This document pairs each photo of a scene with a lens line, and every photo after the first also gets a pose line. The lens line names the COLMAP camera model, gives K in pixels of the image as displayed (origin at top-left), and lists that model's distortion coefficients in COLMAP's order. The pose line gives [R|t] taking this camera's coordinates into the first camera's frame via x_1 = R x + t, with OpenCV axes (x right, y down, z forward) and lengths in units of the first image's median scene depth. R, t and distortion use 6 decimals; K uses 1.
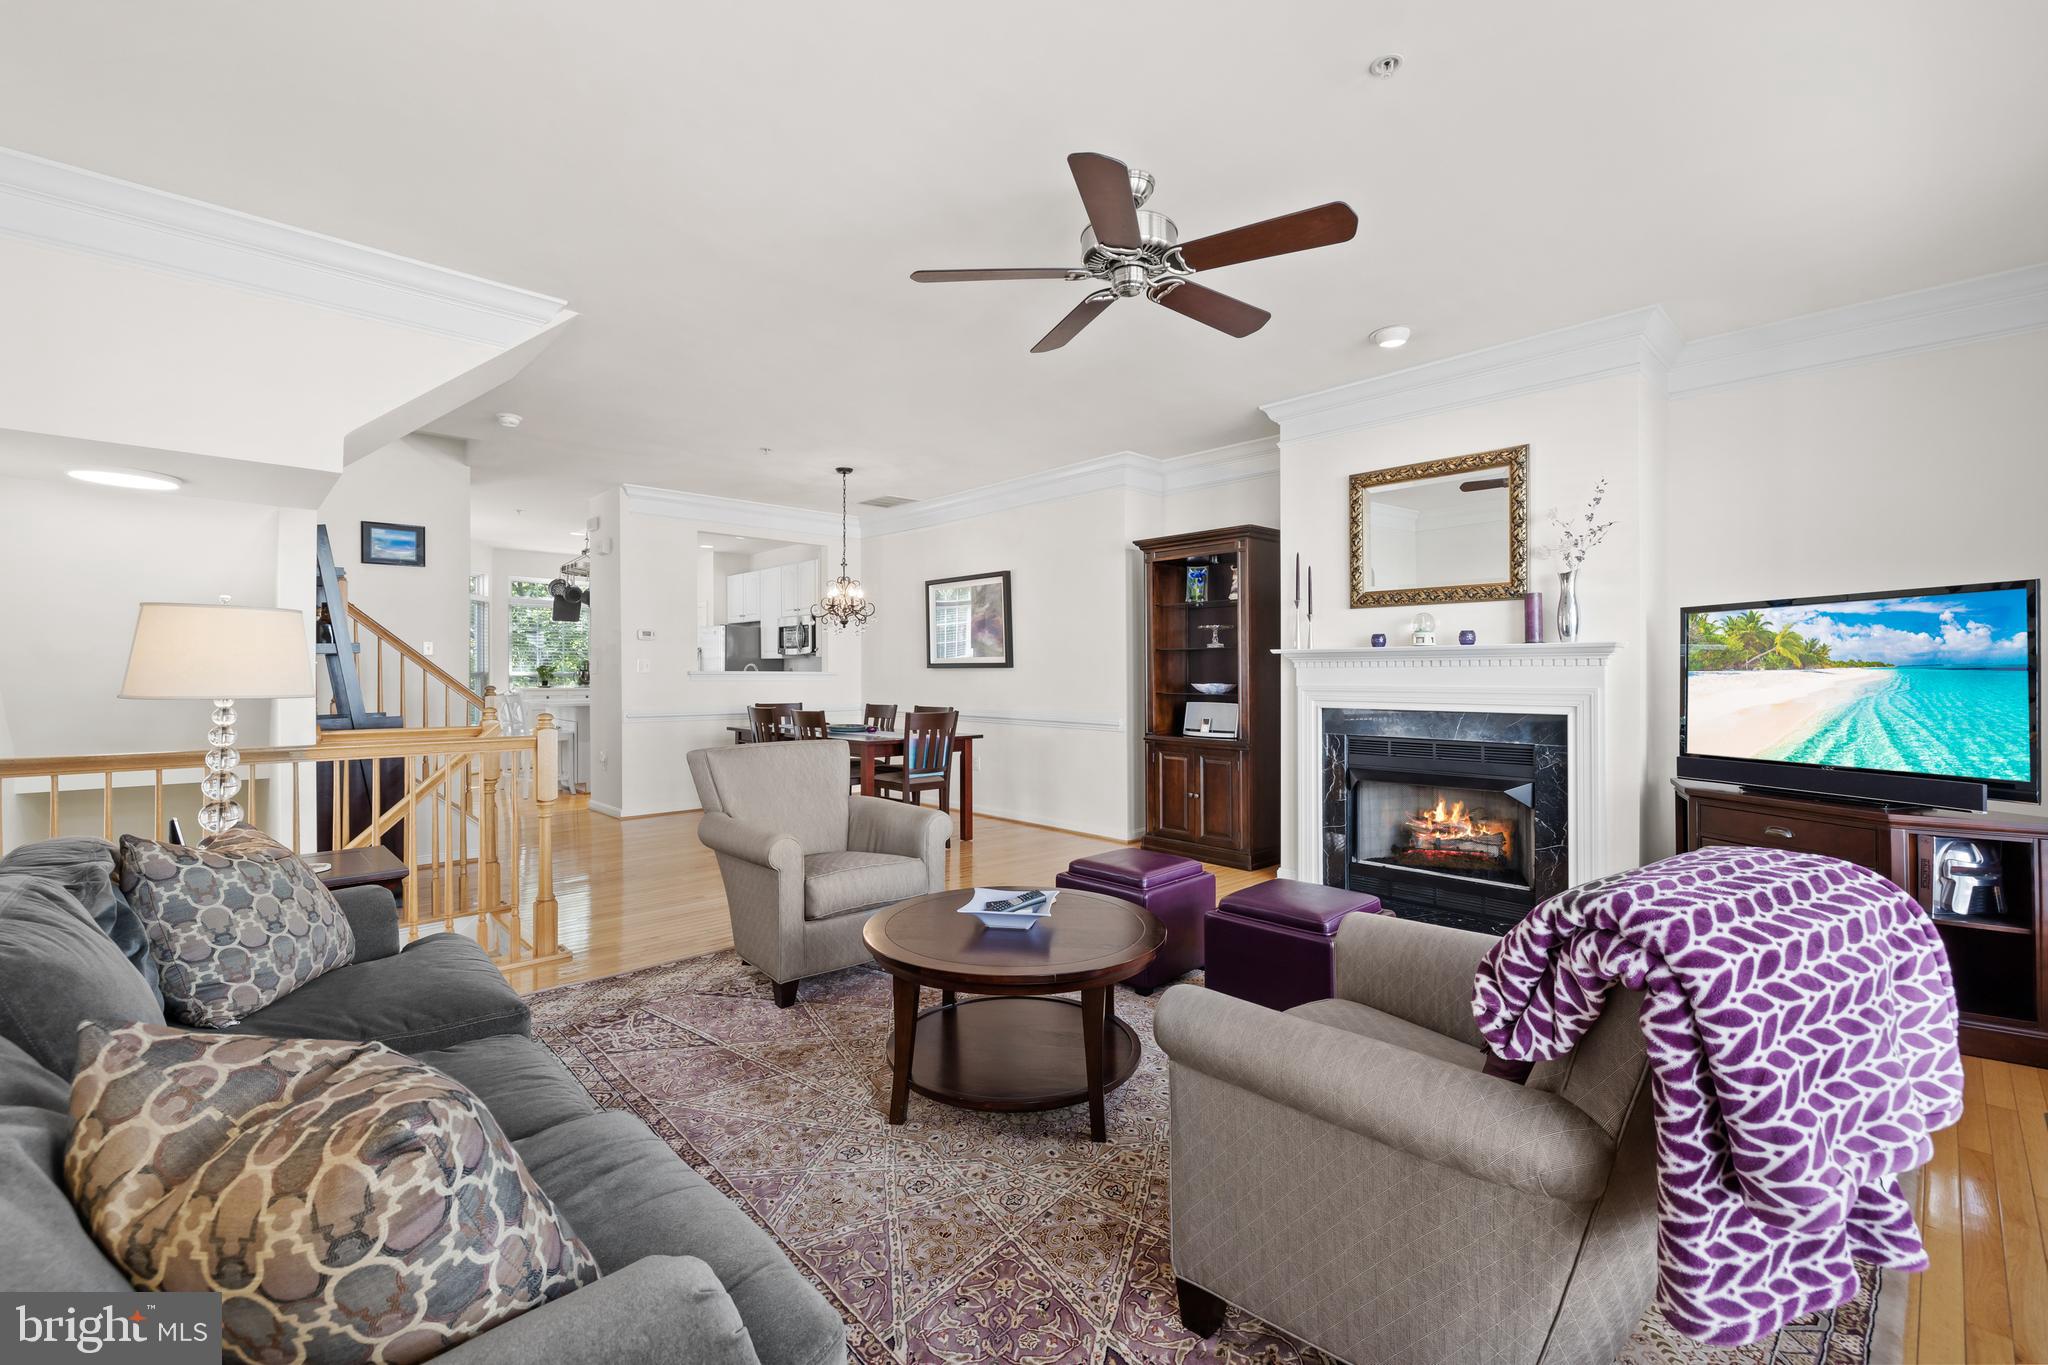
lens RADIAL K [[856.5, 0, 1032.9], [0, 856.5, 673.7], [0, 0, 1]] dist [-0.000467, 0.000318]
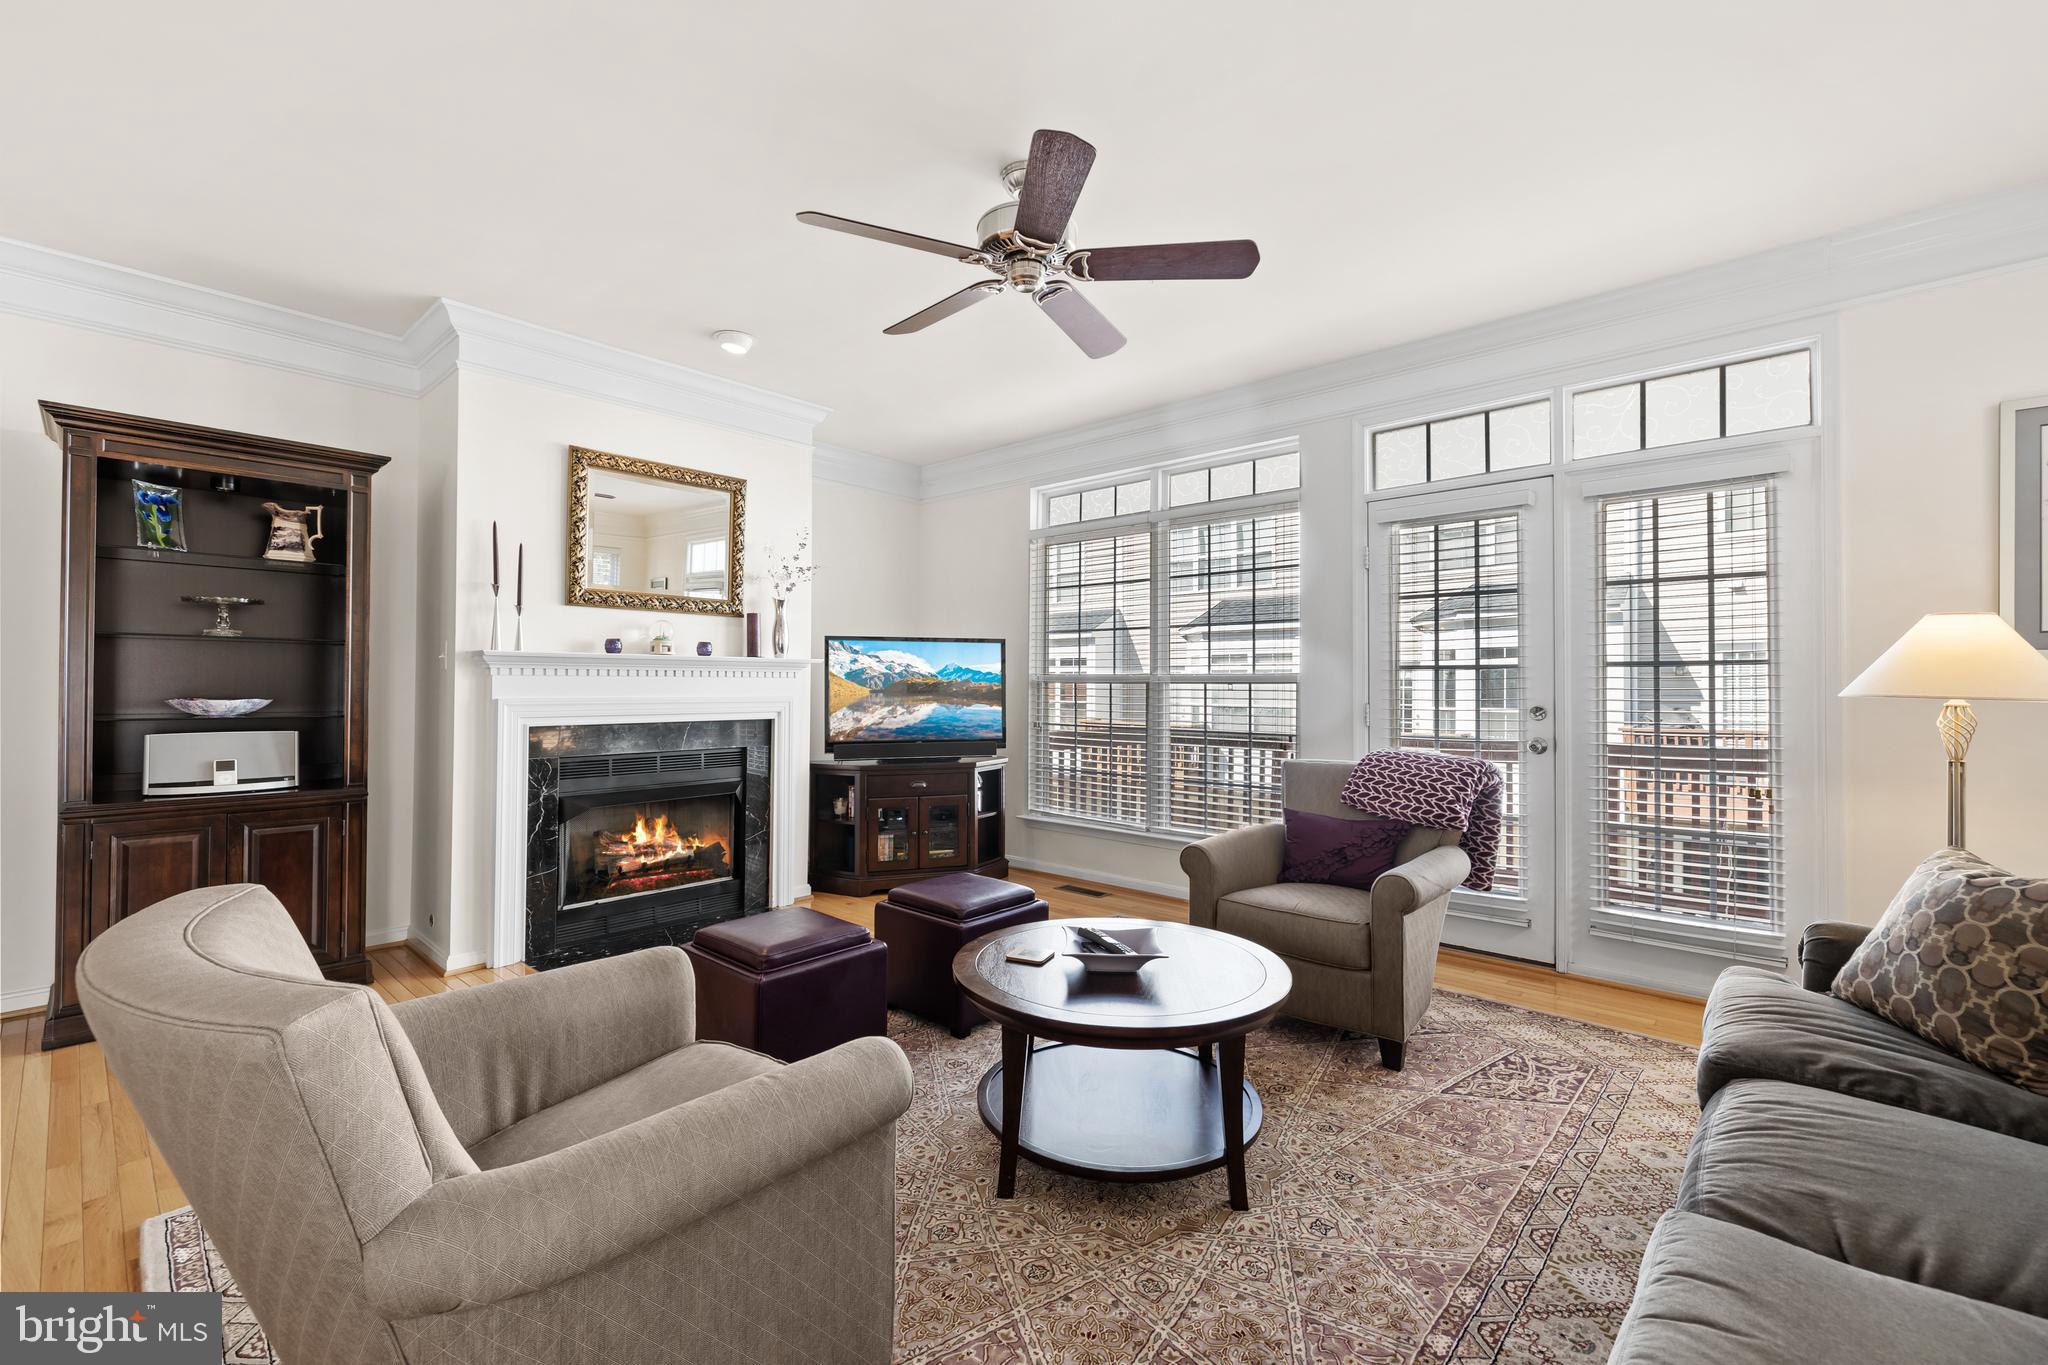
lens RADIAL K [[856.5, 0, 1023.3], [0, 856.5, 674.4], [0, 0, 1]] dist [-0.000467, 0.000318]
pose [[-0.065181, 0.013154, 0.997787, -0.519176], [-0.004010, 0.999902, -0.013444, 0.000613], [-0.997865, -0.004878, -0.065121, 0.653250]]
